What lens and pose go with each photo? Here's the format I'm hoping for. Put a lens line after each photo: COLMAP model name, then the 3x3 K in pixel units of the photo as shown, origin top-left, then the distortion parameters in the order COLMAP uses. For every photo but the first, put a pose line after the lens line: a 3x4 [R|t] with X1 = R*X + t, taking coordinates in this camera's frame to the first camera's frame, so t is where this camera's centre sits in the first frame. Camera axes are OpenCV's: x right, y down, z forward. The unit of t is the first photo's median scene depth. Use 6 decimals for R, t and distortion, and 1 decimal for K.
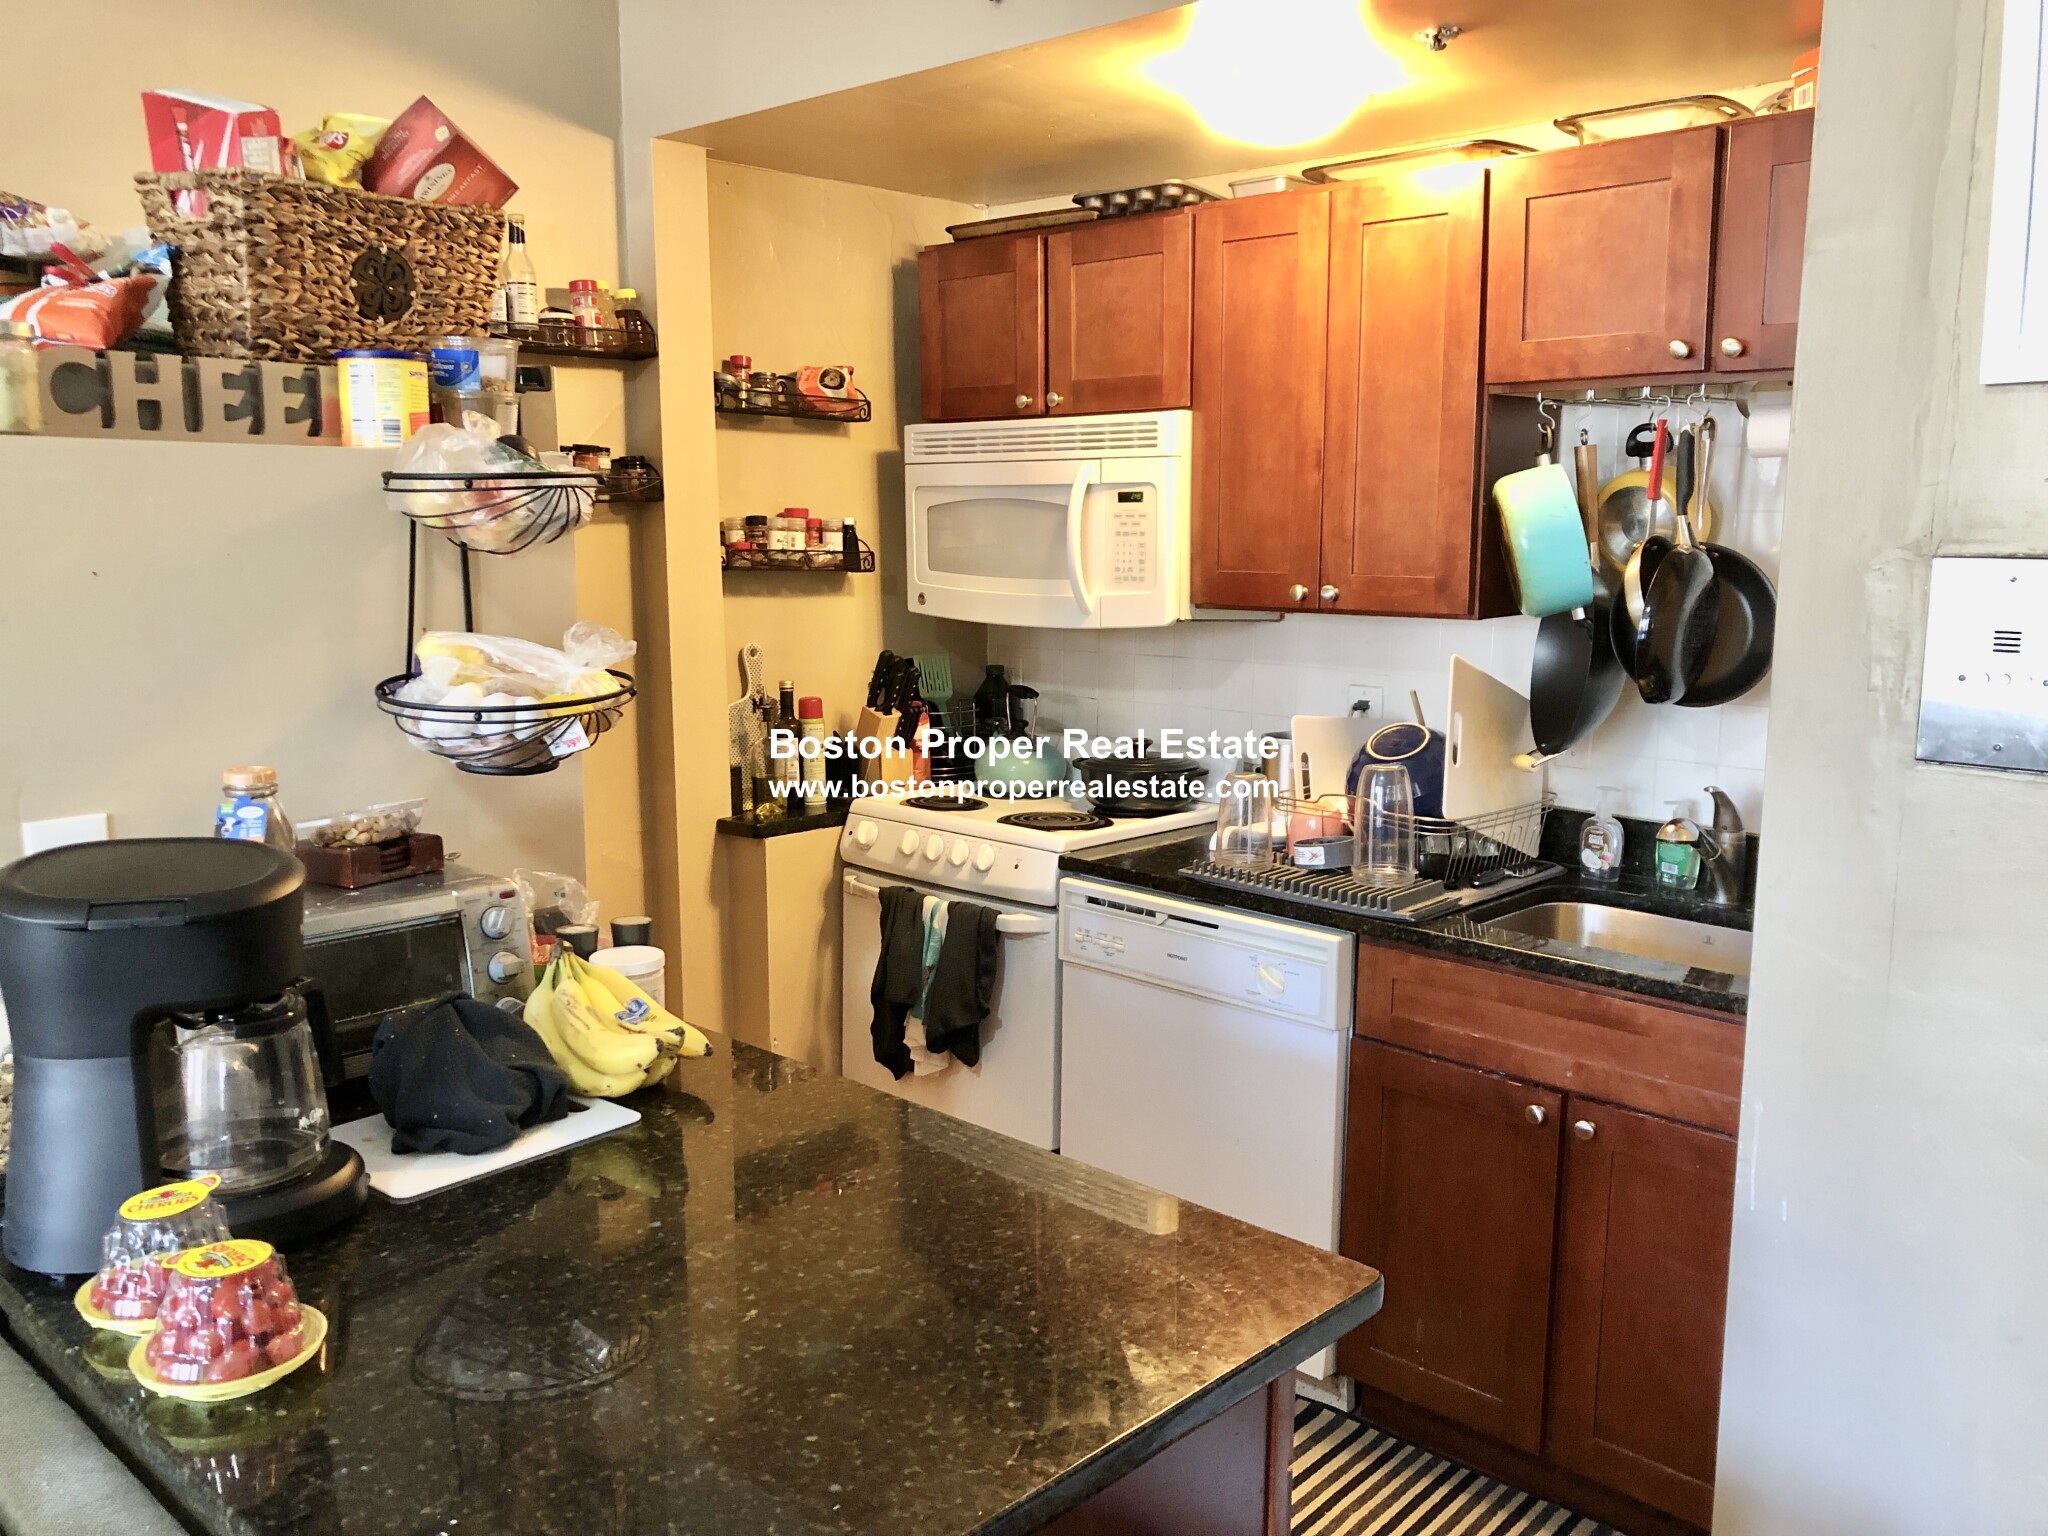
lens RADIAL K [[1674.8, 0, 1029.2], [0, 1674.8, 774.9], [0, 0, 1]] dist [0.032009, -0.058182]
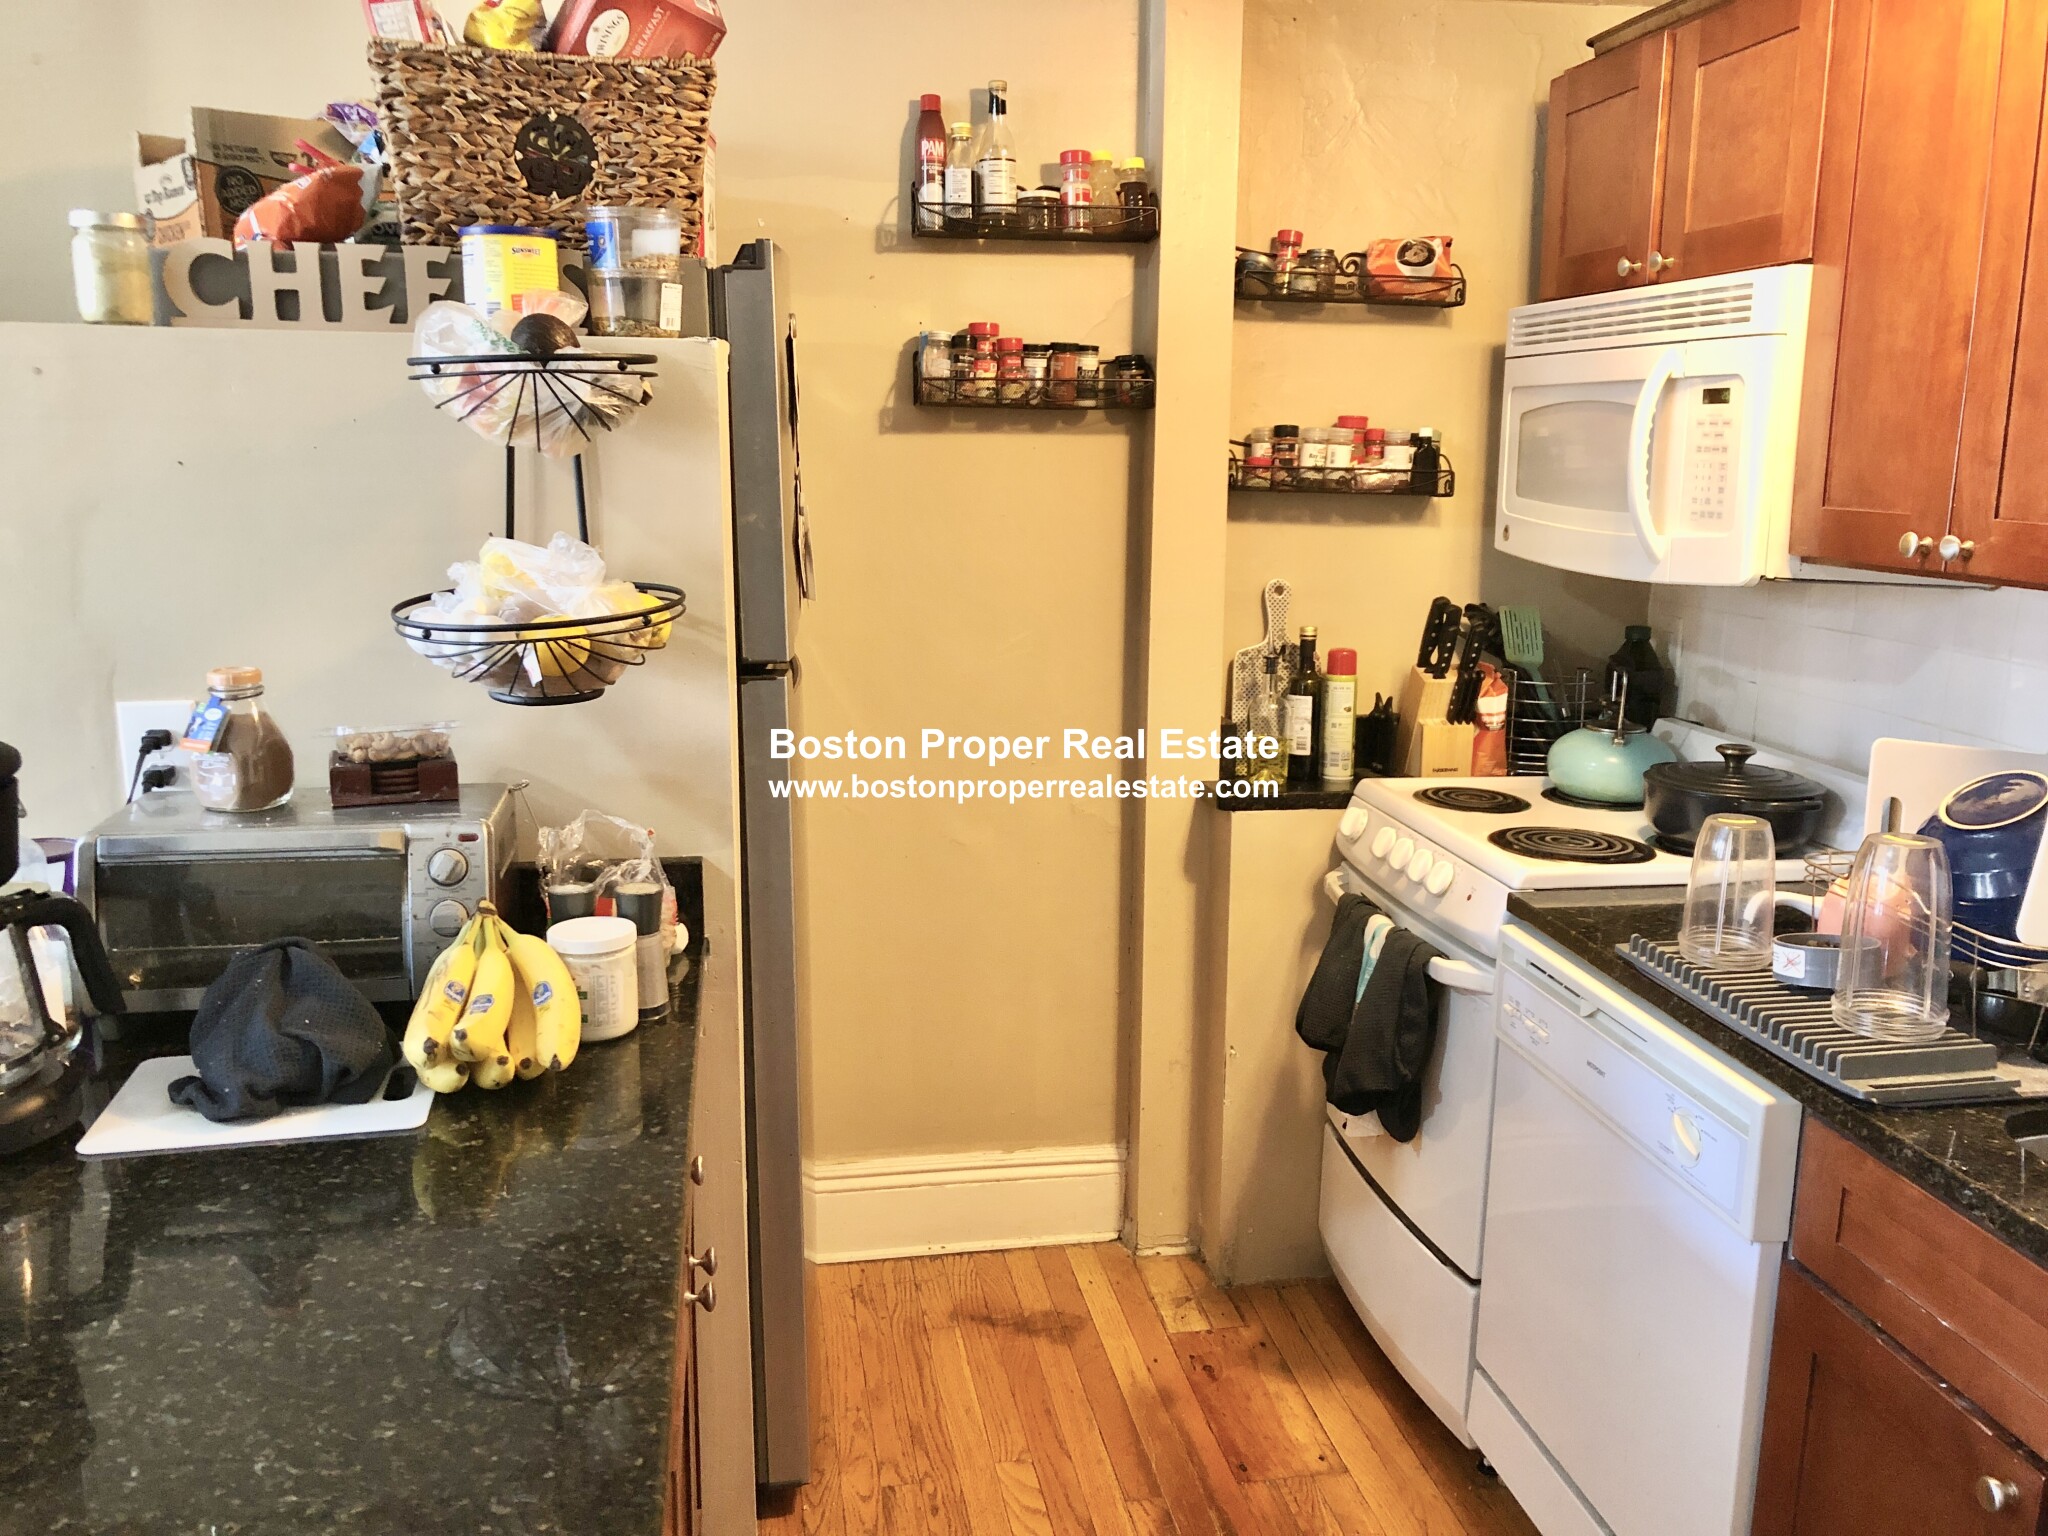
lens RADIAL K [[1674.8, 0, 1015.7], [0, 1674.8, 770.7], [0, 0, 1]] dist [0.032009, -0.058182]
pose [[0.798055, 0.124132, -0.589660, 0.266293], [-0.100746, 0.992265, 0.072535, -0.034819], [0.594103, 0.001519, 0.804388, 0.279702]]
